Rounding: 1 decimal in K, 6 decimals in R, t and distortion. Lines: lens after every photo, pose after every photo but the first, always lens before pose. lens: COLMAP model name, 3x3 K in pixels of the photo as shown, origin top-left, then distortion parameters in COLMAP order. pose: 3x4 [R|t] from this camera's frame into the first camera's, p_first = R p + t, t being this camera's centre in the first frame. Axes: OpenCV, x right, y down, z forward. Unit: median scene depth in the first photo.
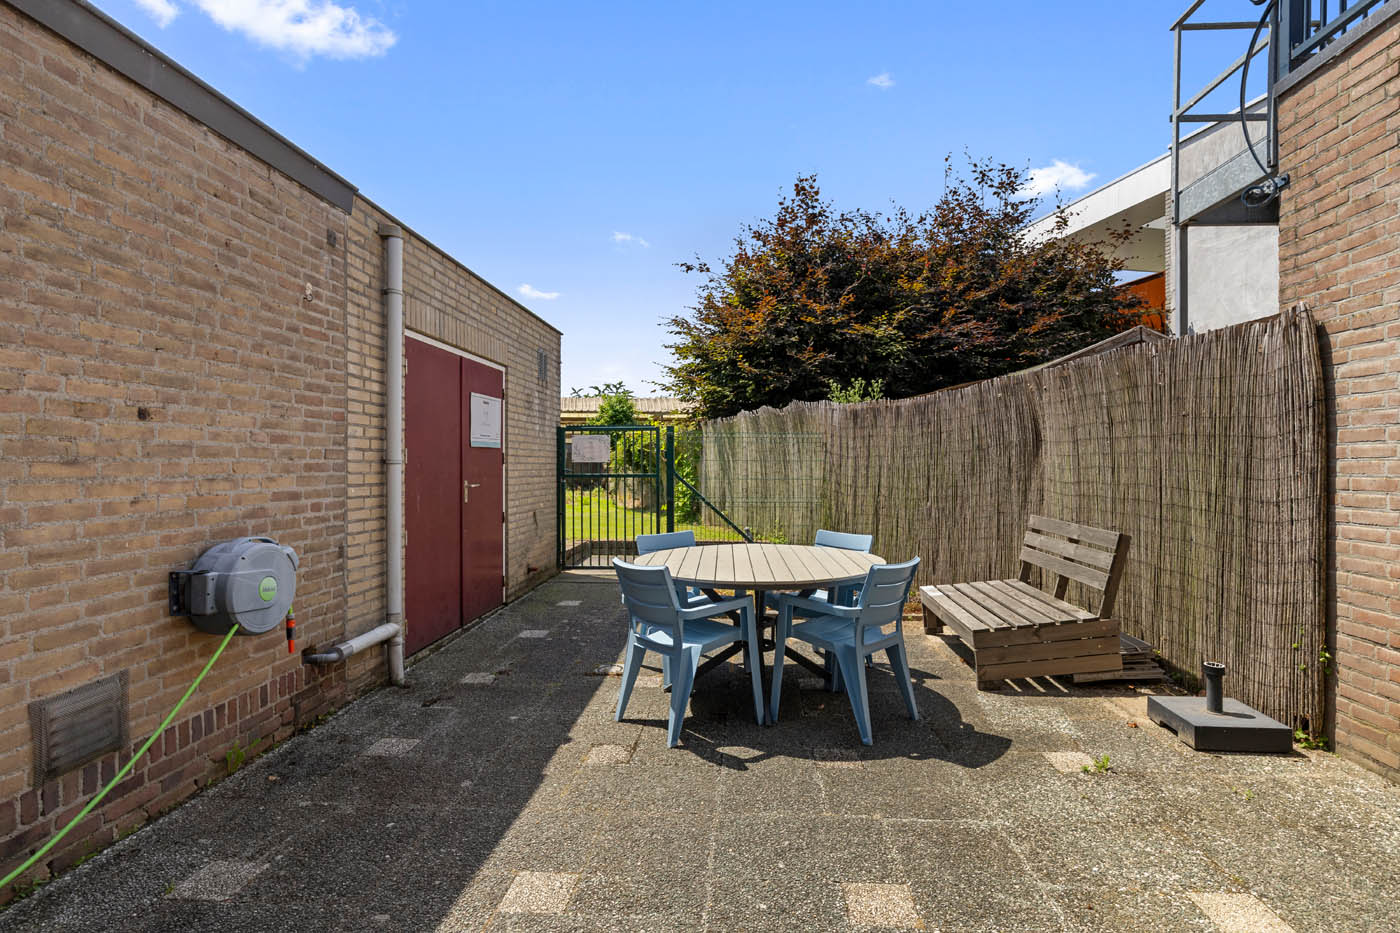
lens RADIAL K [[689.6, 0, 704.4], [0, 689.6, 461.3], [0, 0, 1]] dist [-0.001114, 0.001973]
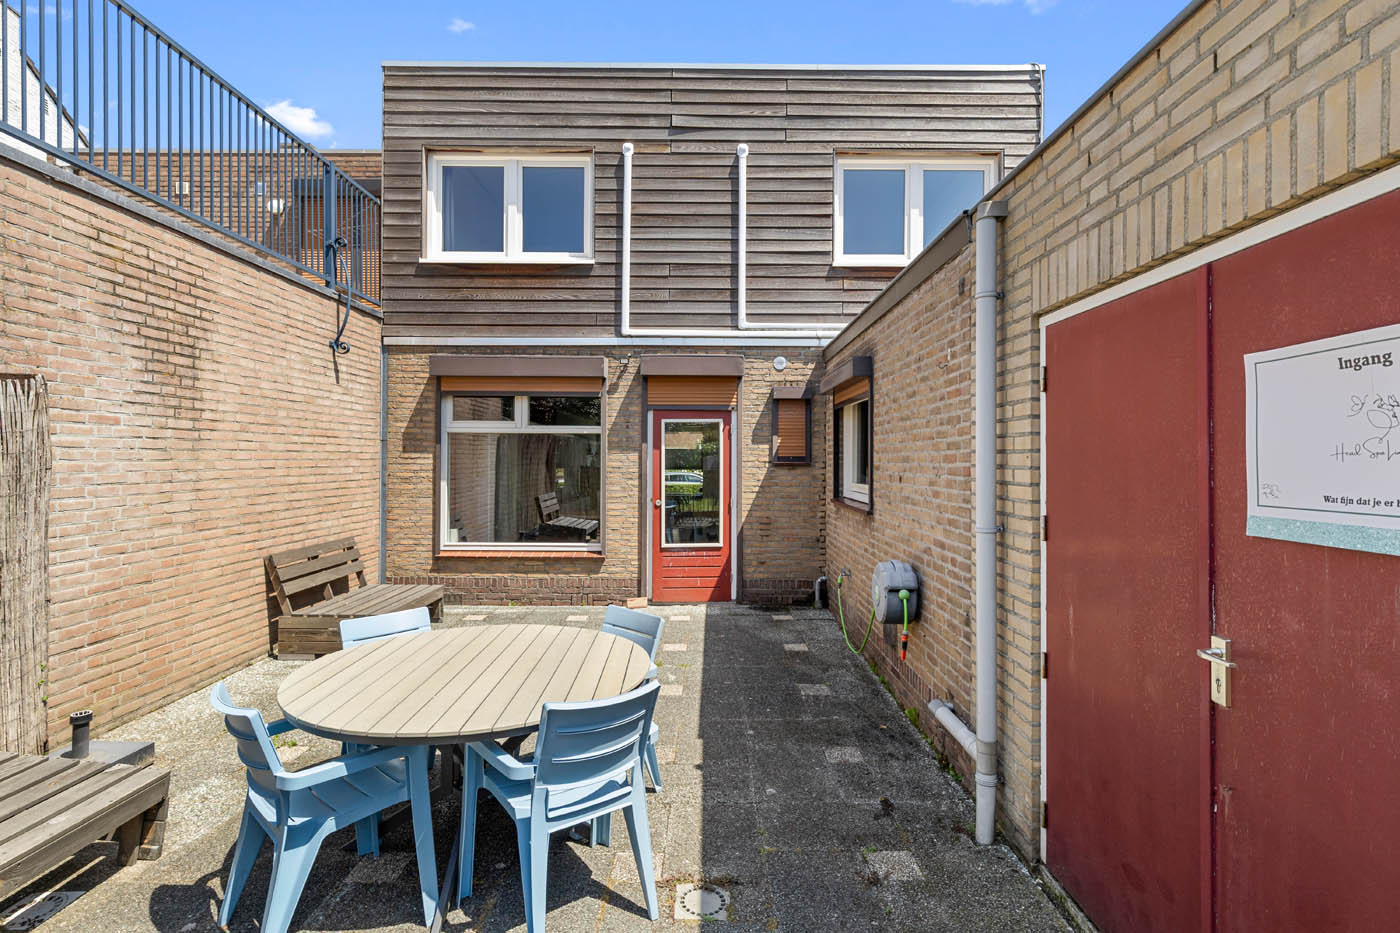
lens RADIAL K [[689.6, 0, 695.6], [0, 689.6, 456.6], [0, 0, 1]] dist [-0.001114, 0.001973]
pose [[-0.998658, -0.000081, -0.051787, -0.150930], [0.000234, 0.999982, -0.006075, -0.097055], [0.051787, -0.006079, -0.998640, 2.346017]]
